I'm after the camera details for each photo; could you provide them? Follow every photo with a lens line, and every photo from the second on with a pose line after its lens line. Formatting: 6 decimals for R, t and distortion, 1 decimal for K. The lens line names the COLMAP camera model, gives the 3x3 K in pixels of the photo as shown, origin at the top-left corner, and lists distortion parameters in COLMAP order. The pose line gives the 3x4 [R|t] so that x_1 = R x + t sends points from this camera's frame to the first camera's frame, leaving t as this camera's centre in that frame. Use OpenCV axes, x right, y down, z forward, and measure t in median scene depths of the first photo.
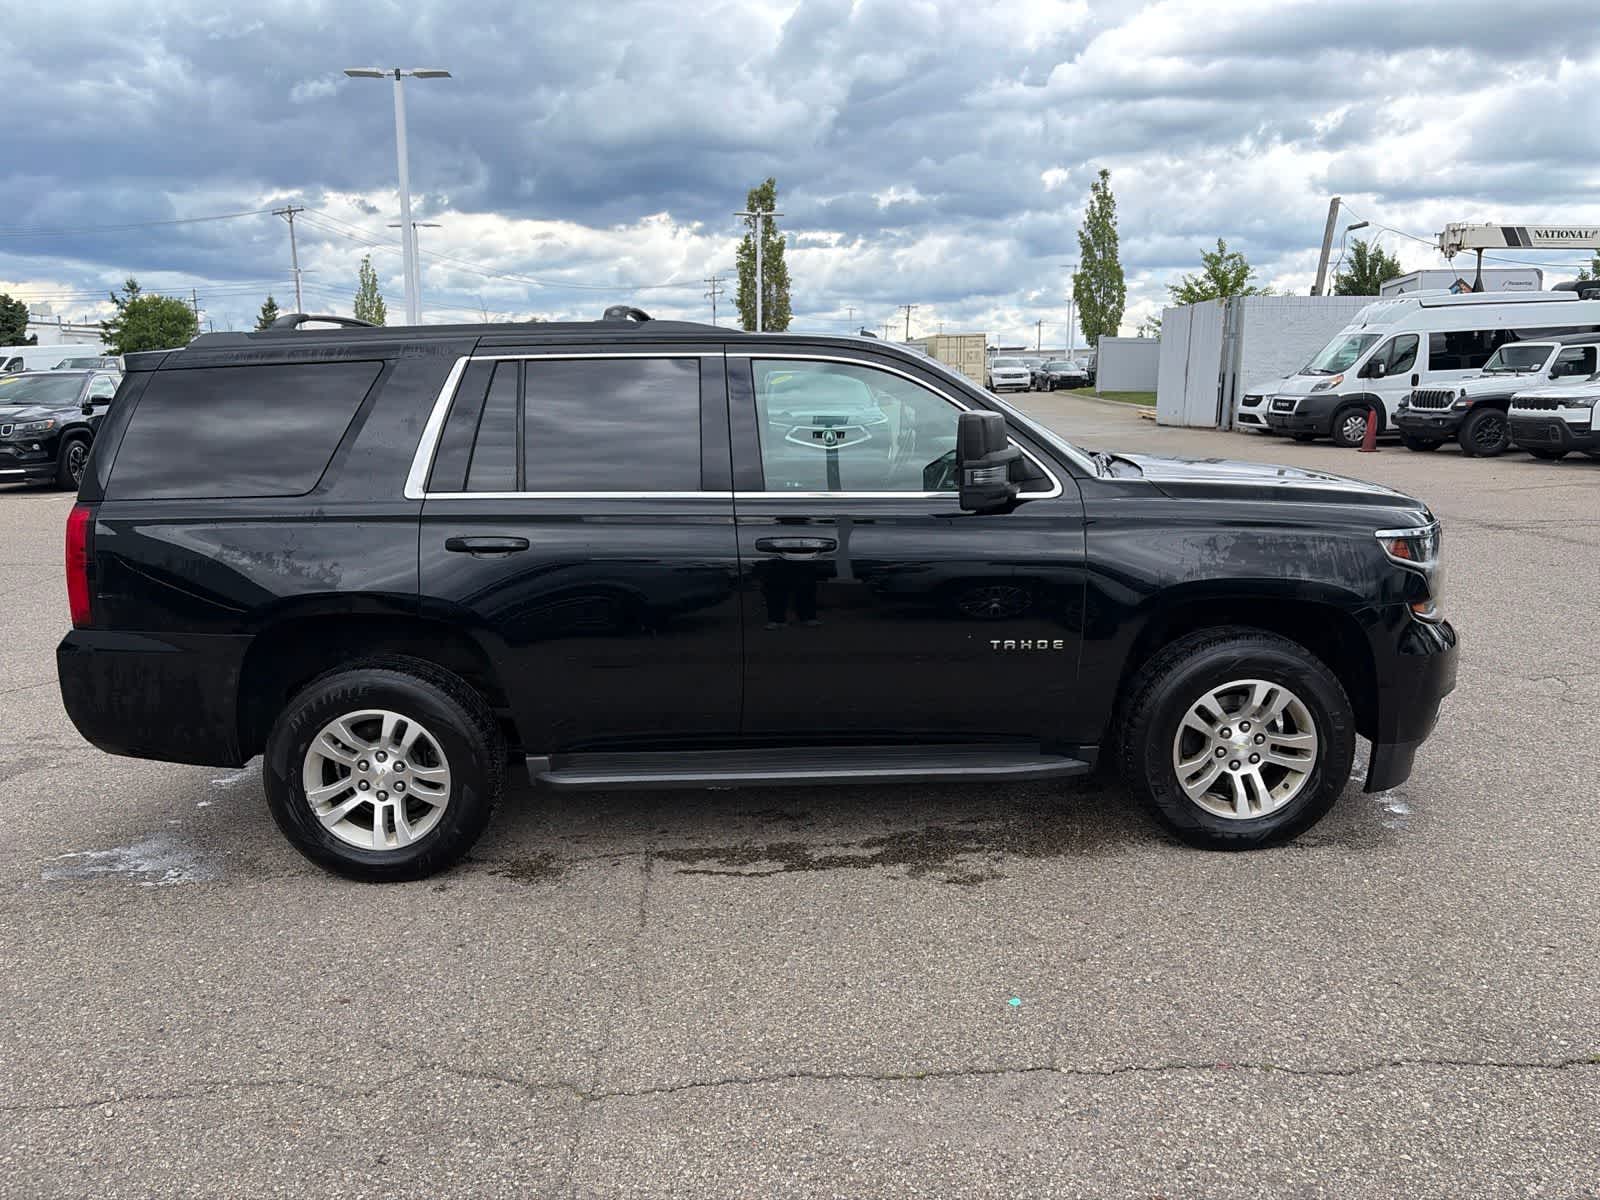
lens RADIAL K [[1203.6, 0, 819.4], [0, 1203.6, 621.7], [0, 0, 1]] dist [0.041508, -0.043891]
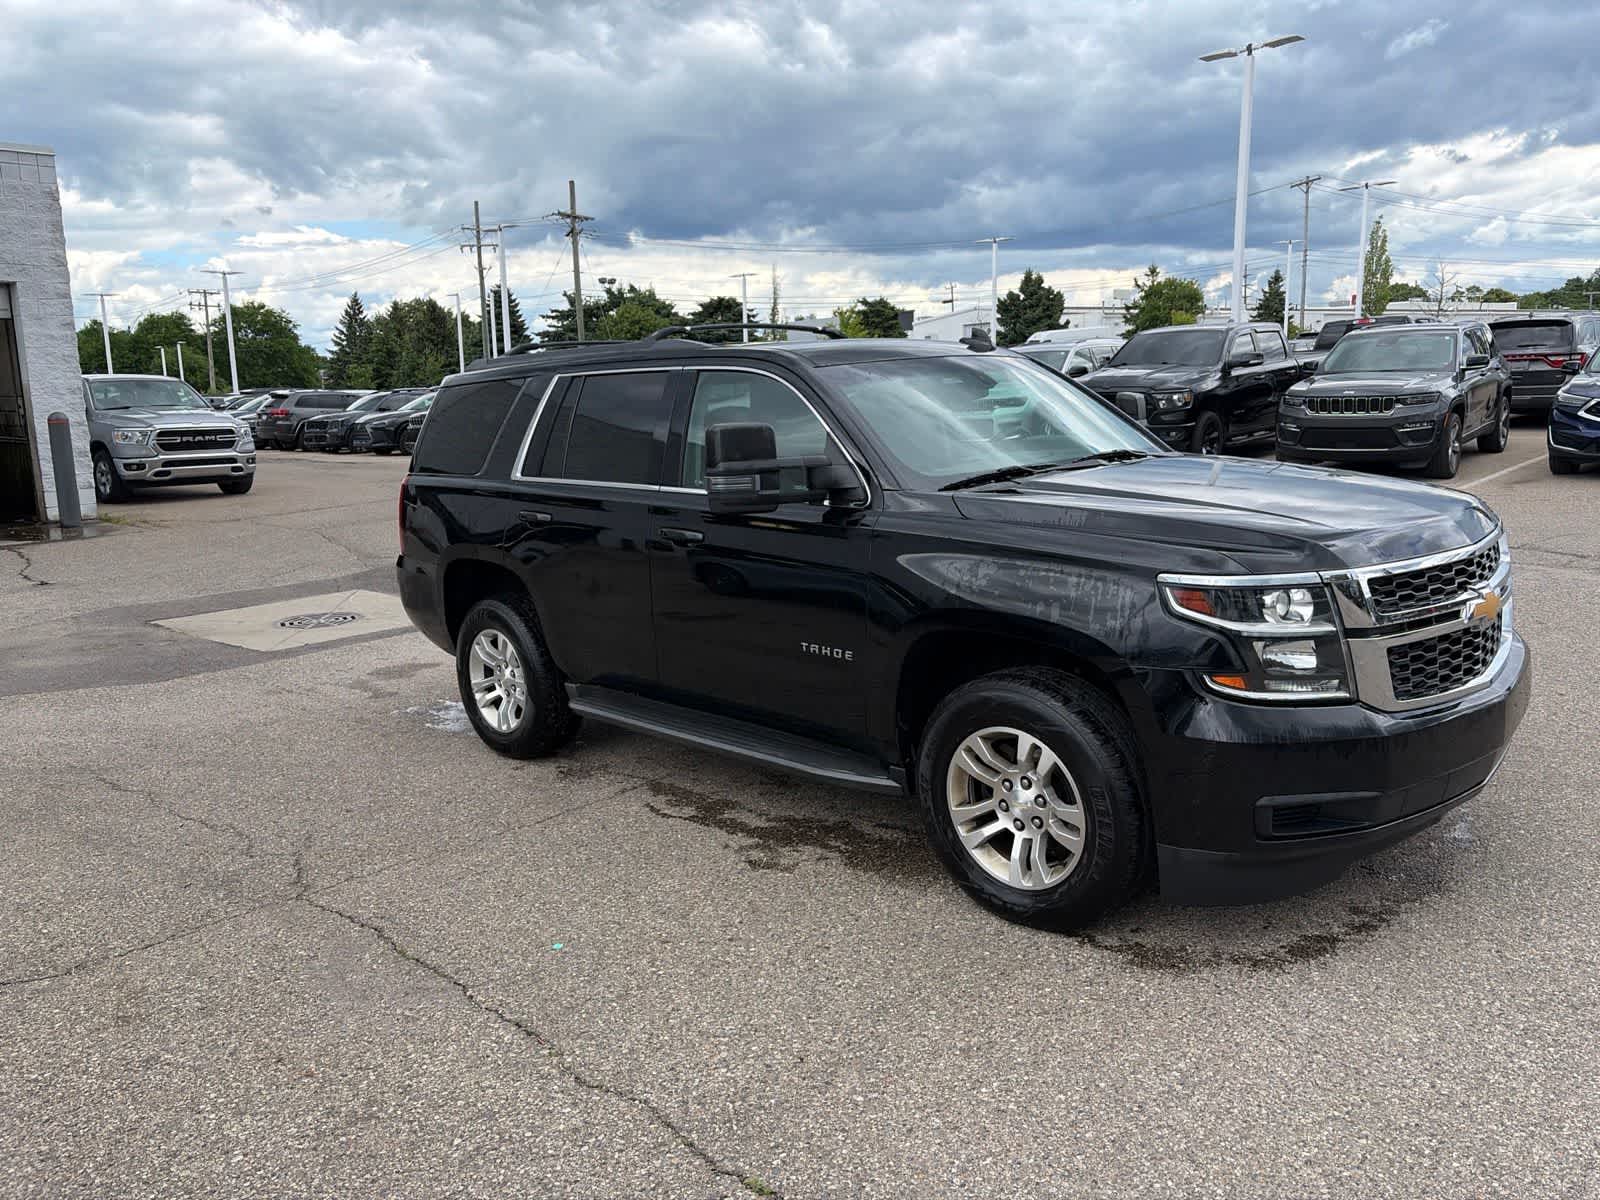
lens RADIAL K [[1215.3, 0, 808.9], [0, 1215.3, 602.1], [0, 0, 1]] dist [0.026462, -0.013672]
pose [[0.690788, 0.114895, -0.713871, 0.852996], [-0.108241, 0.992601, 0.055015, -0.073369], [0.714910, 0.039266, 0.698113, 0.269703]]
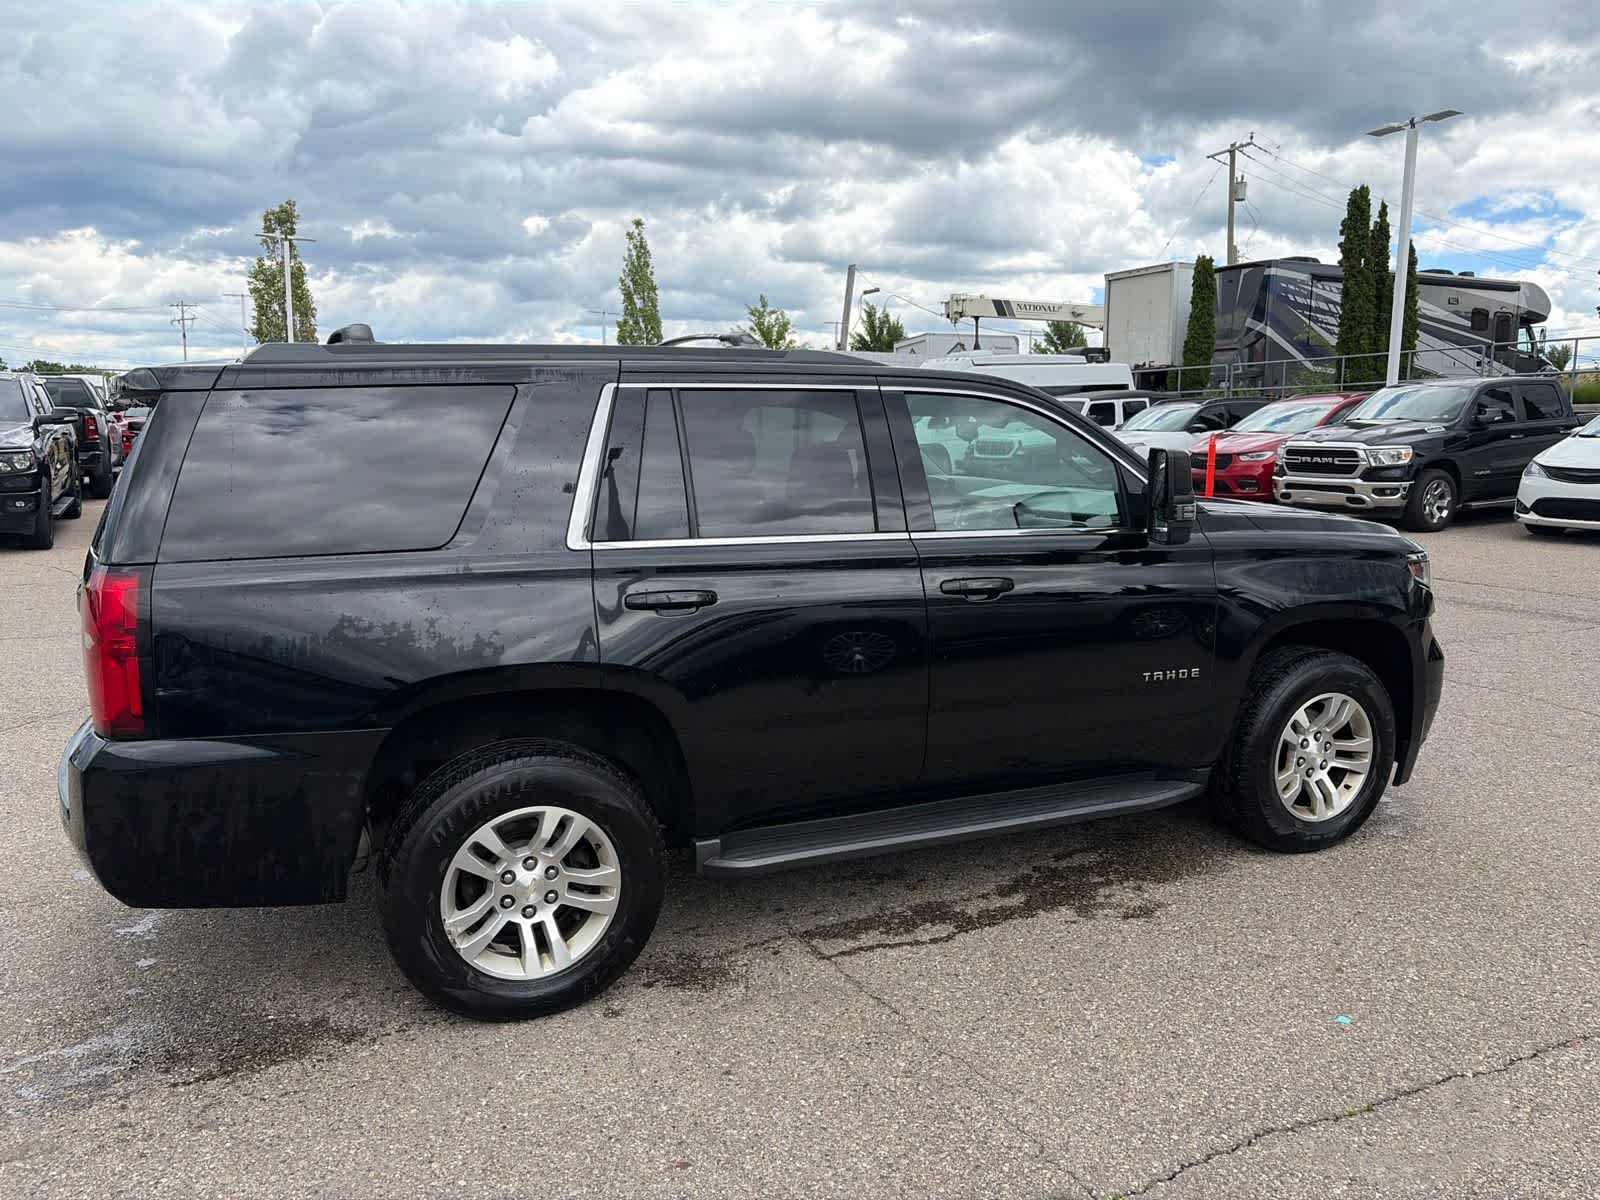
lens RADIAL K [[1200.2, 0, 814.3], [0, 1200.2, 611.7], [0, 0, 1]] dist [0.019139, -0.004619]
pose [[0.920383, -0.046503, 0.388242, -0.487135], [0.062792, 0.997595, -0.029366, -0.022703], [-0.385943, 0.051406, 0.921089, 0.163663]]
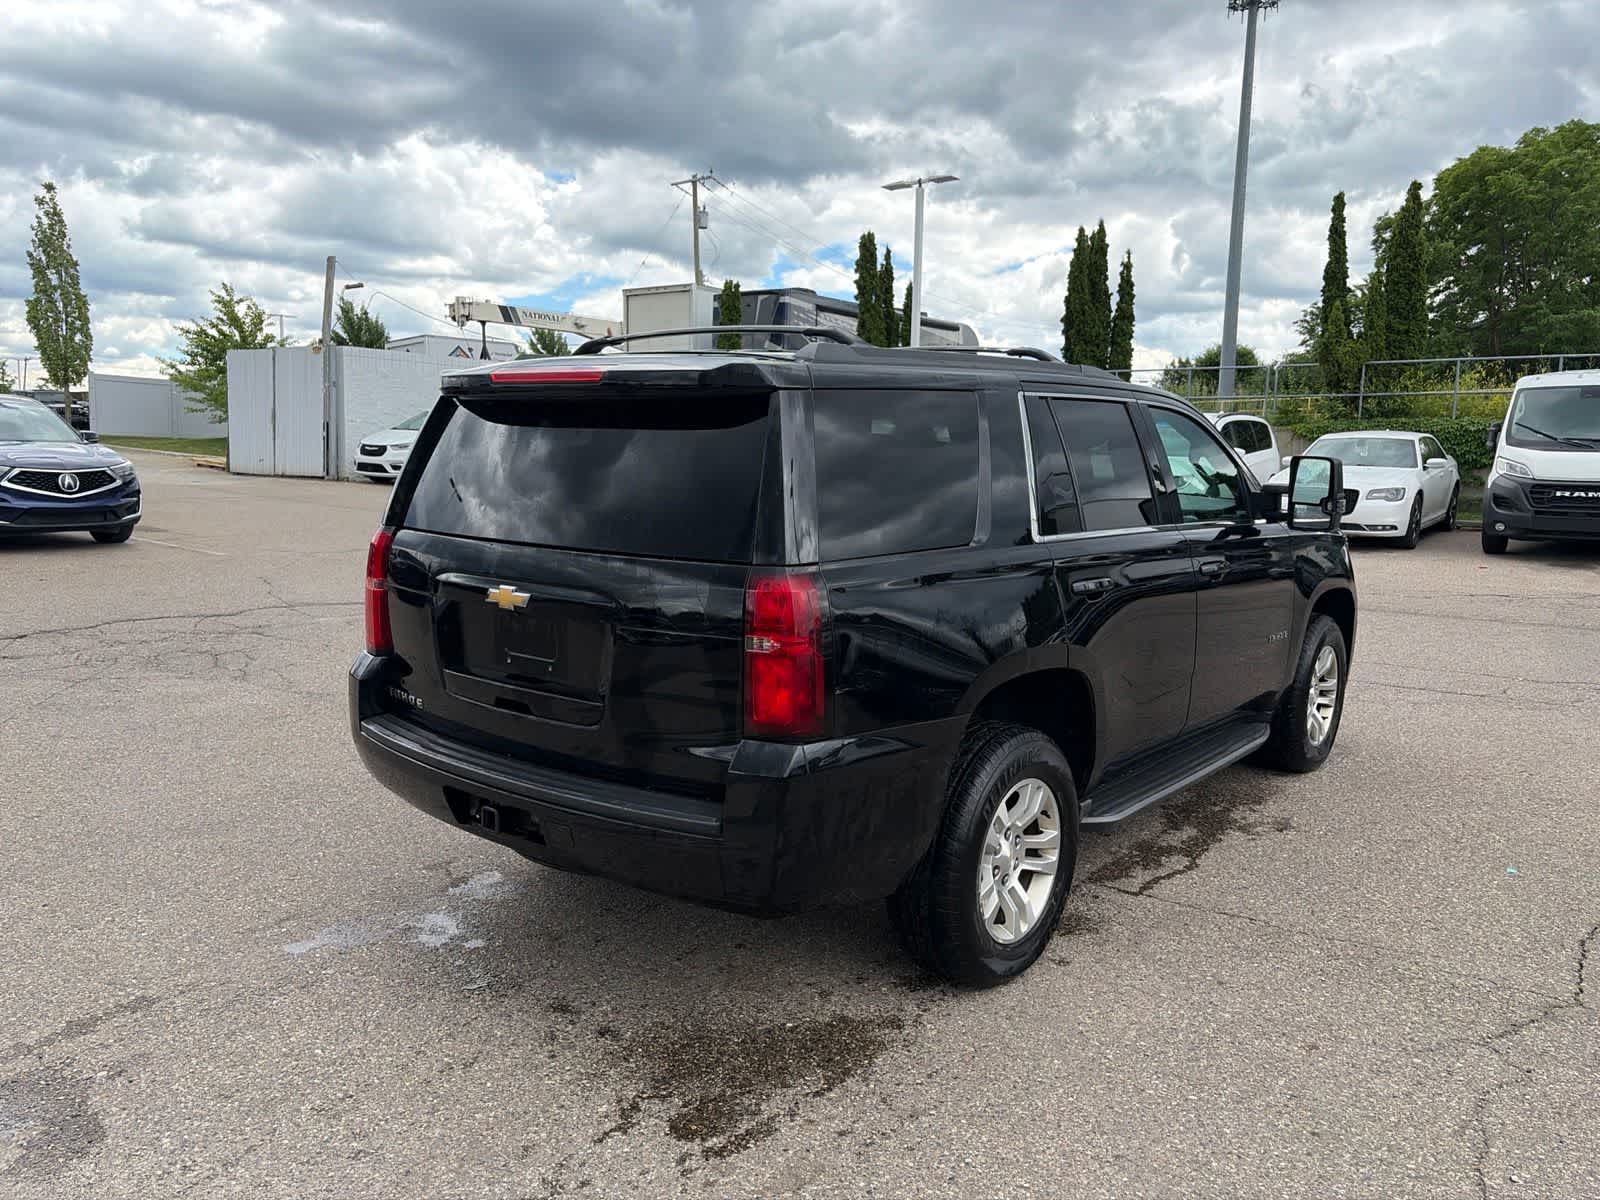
lens RADIAL K [[1205.9, 0, 817.1], [0, 1205.9, 596.2], [0, 0, 1]] dist [0.016818, -0.006235]
pose [[0.645277, -0.070589, 0.760680, -1.094507], [0.117836, 0.993002, -0.007812, -0.069023], [-0.754806, 0.094677, 0.649080, 0.510143]]
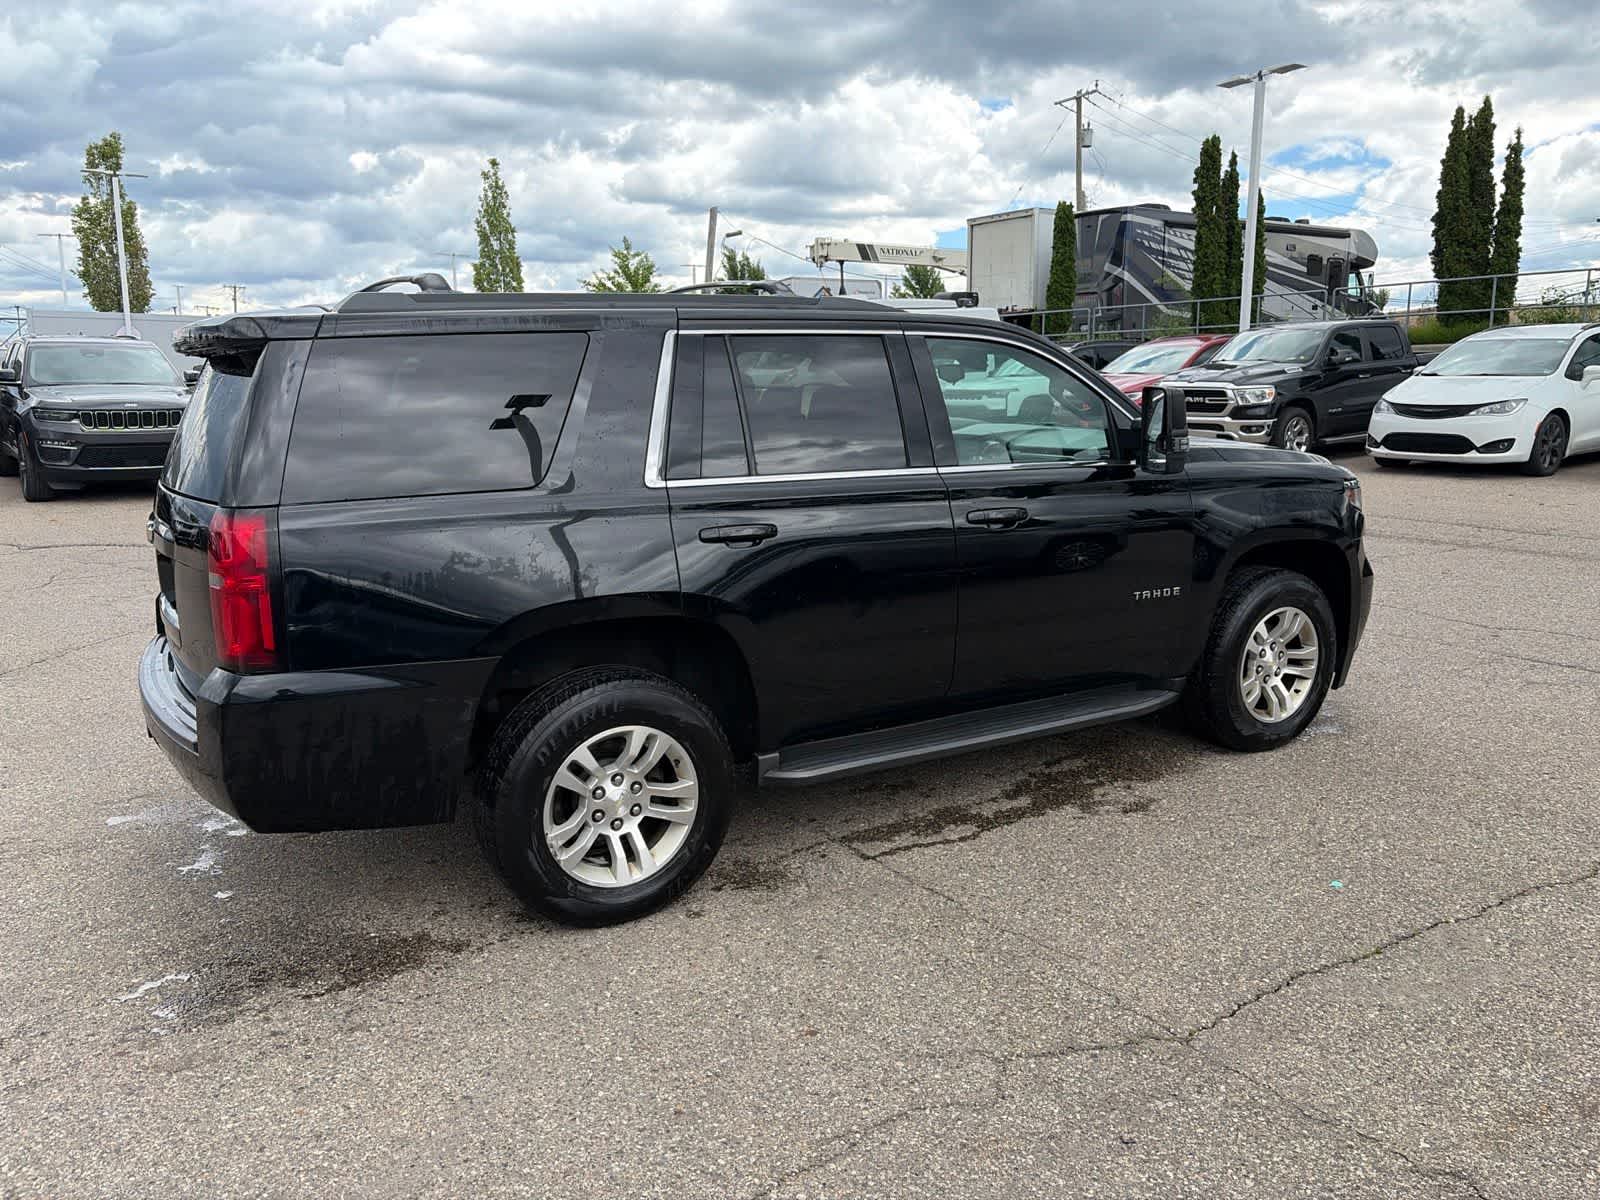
lens RADIAL K [[1198.2, 0, 795.3], [0, 1198.2, 597.2], [0, 0, 1]] dist [0.023935, -0.011974]
pose [[0.873131, -0.083367, 0.480305, -0.649757], [0.088617, 0.995996, 0.011784, -0.020124], [-0.479364, 0.032274, 0.877023, 0.163209]]
